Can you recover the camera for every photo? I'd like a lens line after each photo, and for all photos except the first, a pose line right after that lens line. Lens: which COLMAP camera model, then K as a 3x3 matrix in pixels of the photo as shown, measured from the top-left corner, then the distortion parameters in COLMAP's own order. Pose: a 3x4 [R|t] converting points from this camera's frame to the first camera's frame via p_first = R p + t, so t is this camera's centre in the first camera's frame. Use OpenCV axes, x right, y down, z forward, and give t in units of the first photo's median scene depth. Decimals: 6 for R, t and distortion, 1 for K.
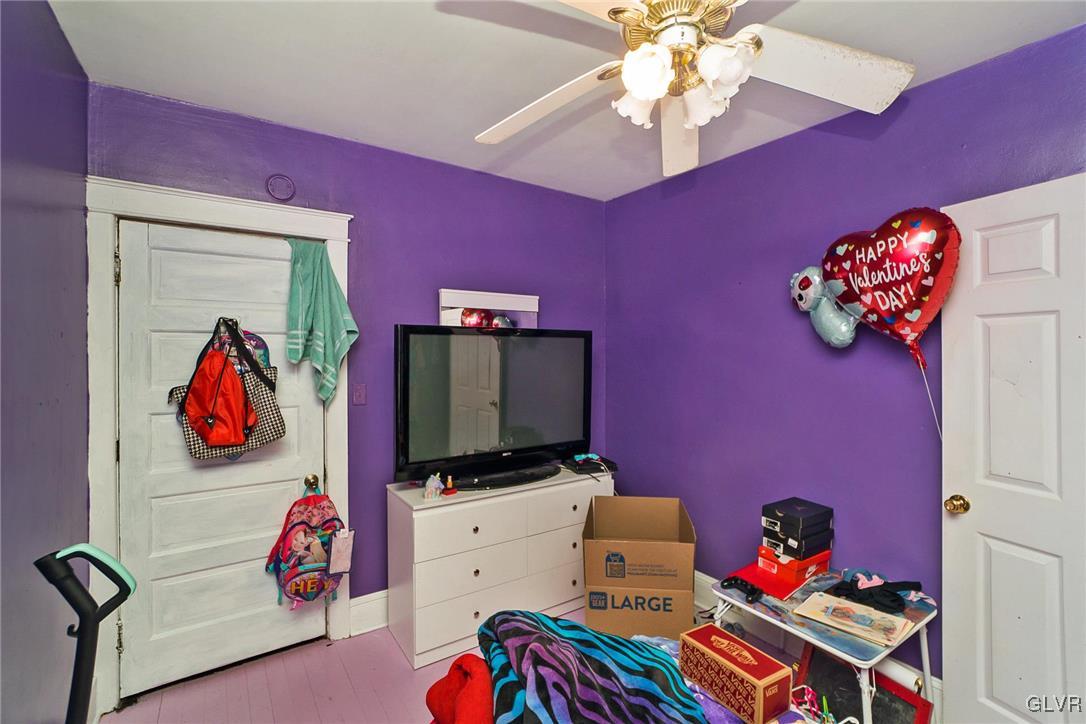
lens RADIAL K [[482.2, 0, 540.8], [0, 482.2, 352.3], [0, 0, 1]] dist [-0.038858, 0.000246]
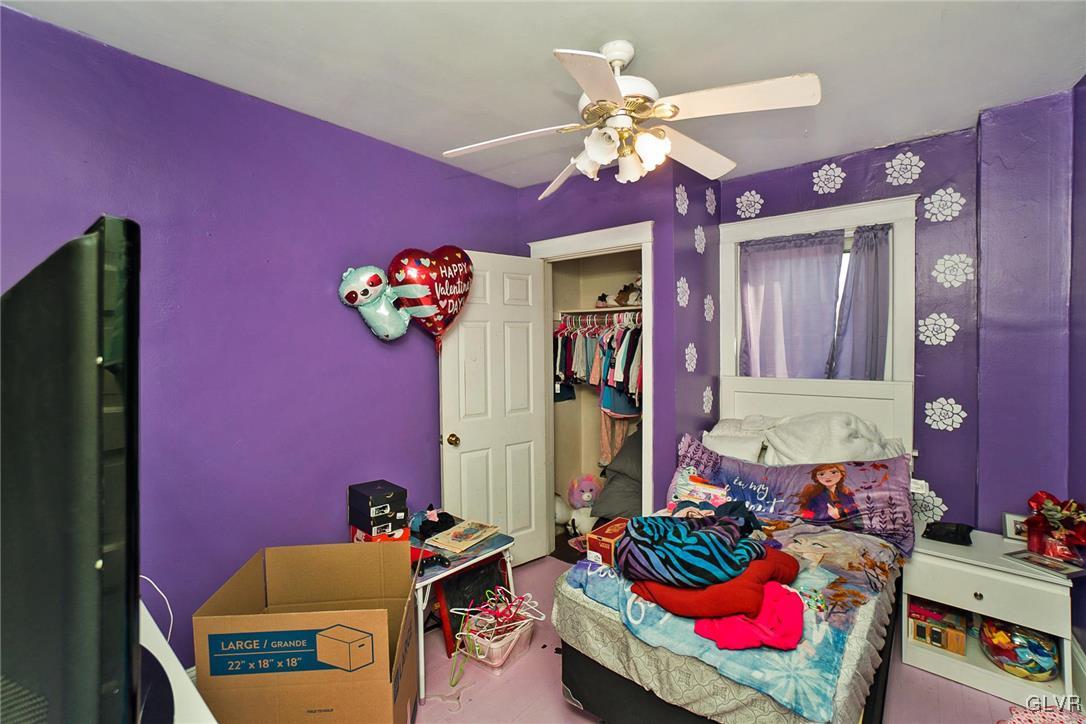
lens RADIAL K [[482.2, 0, 540.8], [0, 482.2, 352.3], [0, 0, 1]] dist [-0.038858, 0.000246]
pose [[-0.268143, -0.018949, 0.963193, -0.711863], [0.007515, 0.999735, 0.021760, -0.002615], [-0.963350, 0.013073, -0.267929, 1.103857]]
